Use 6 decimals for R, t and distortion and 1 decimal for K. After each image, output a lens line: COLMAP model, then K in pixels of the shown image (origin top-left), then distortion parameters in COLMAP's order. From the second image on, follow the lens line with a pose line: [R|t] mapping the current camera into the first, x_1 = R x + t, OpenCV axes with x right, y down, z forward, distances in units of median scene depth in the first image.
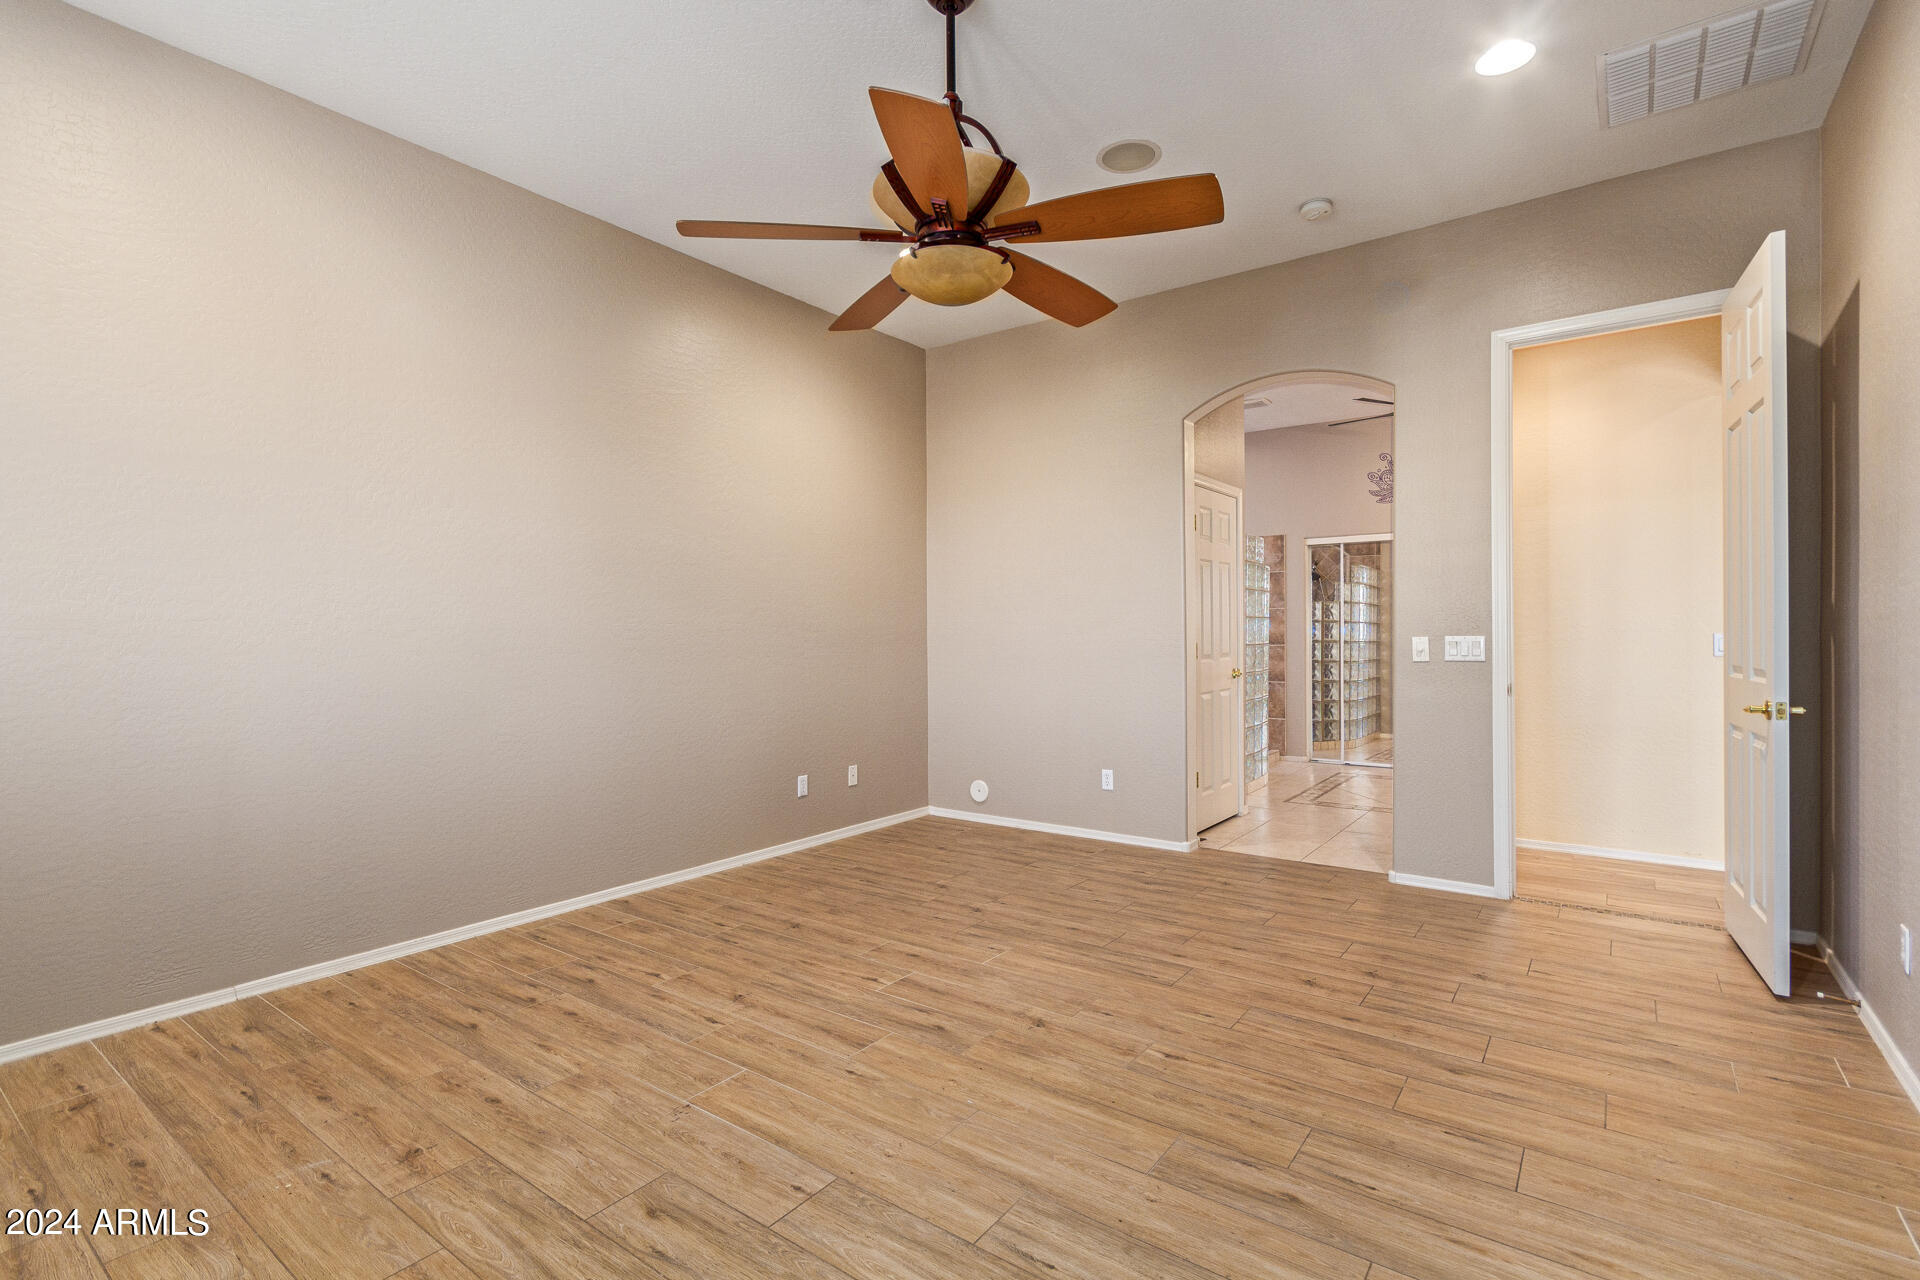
lens RADIAL K [[894.3, 0, 959.7], [0, 894.3, 636.1], [0, 0, 1]] dist [0.004741, -0.000285]
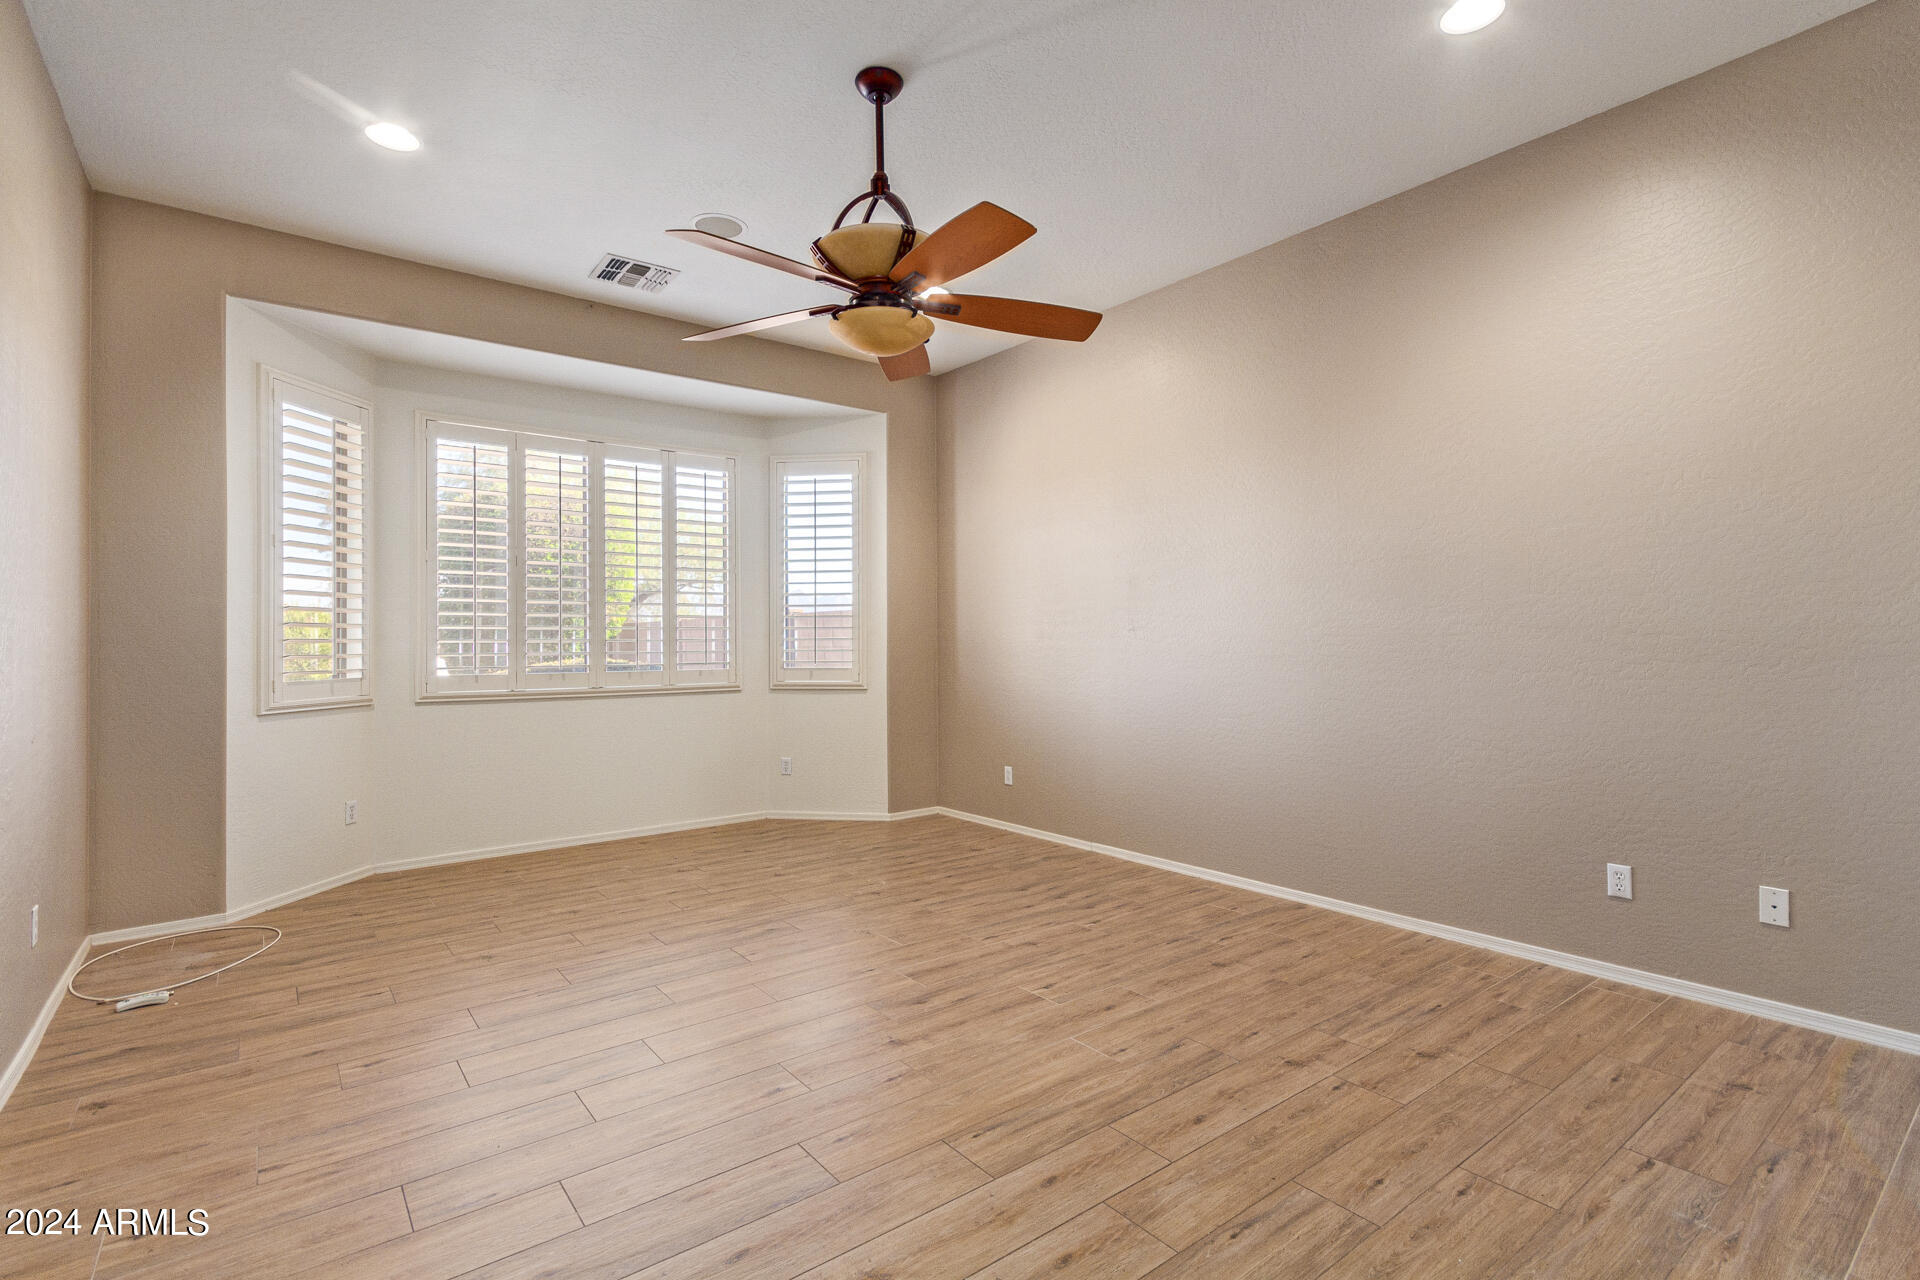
lens RADIAL K [[894.3, 0, 971.9], [0, 894.3, 643.6], [0, 0, 1]] dist [0.004741, -0.000285]
pose [[-0.258023, 0.009535, -0.966092, 0.913276], [0.004935, 0.999951, 0.008551, -0.012518], [0.966126, -0.002561, -0.258057, 1.202259]]
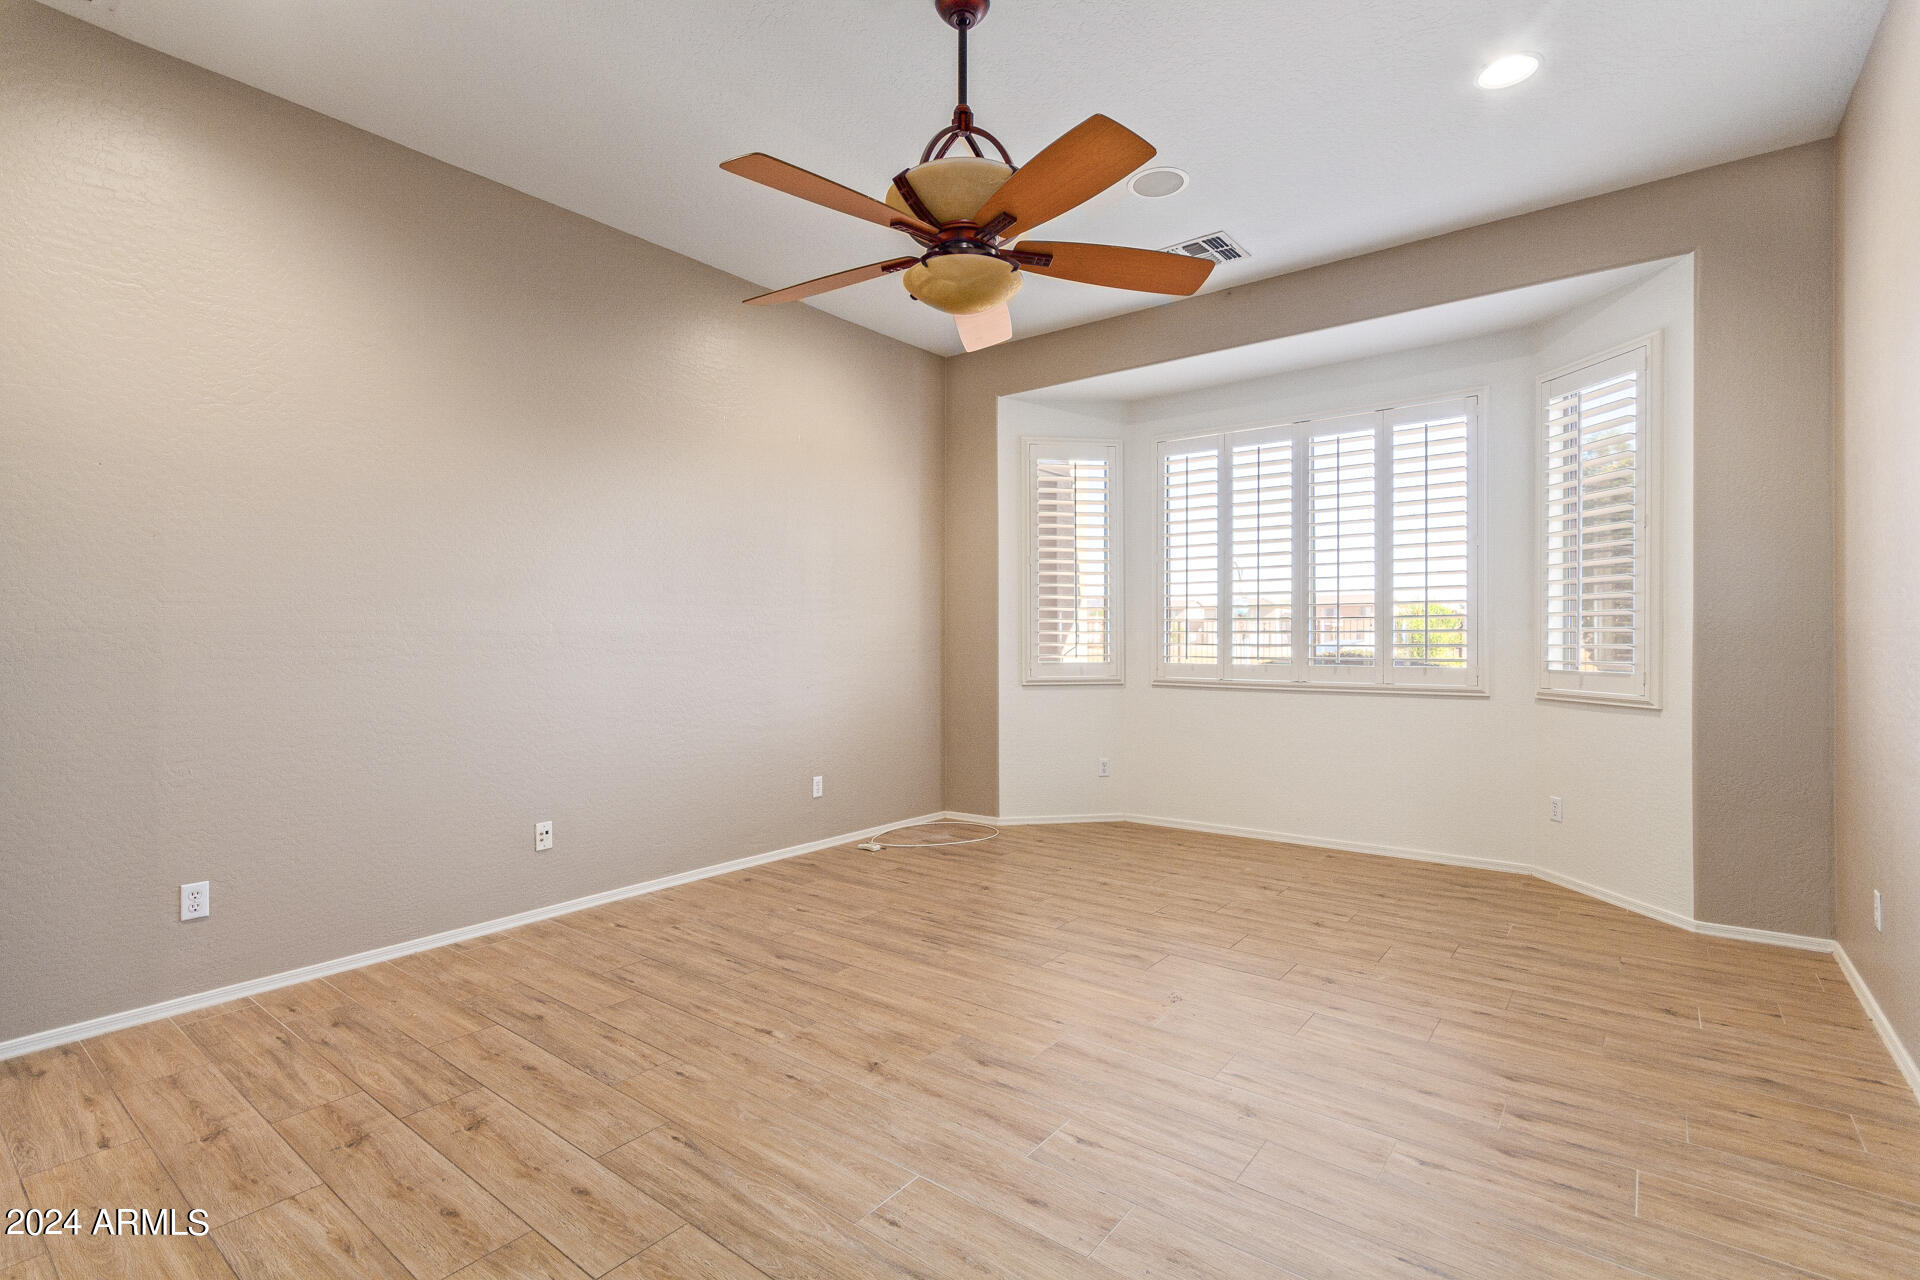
lens RADIAL K [[894.3, 0, 970.4], [0, 894.3, 637.8], [0, 0, 1]] dist [0.004741, -0.000285]
pose [[-0.999886, 0.007836, 0.012913, -0.022413], [0.007880, 0.999963, 0.003397, -0.006312], [-0.012886, 0.003498, -0.999911, 1.720646]]
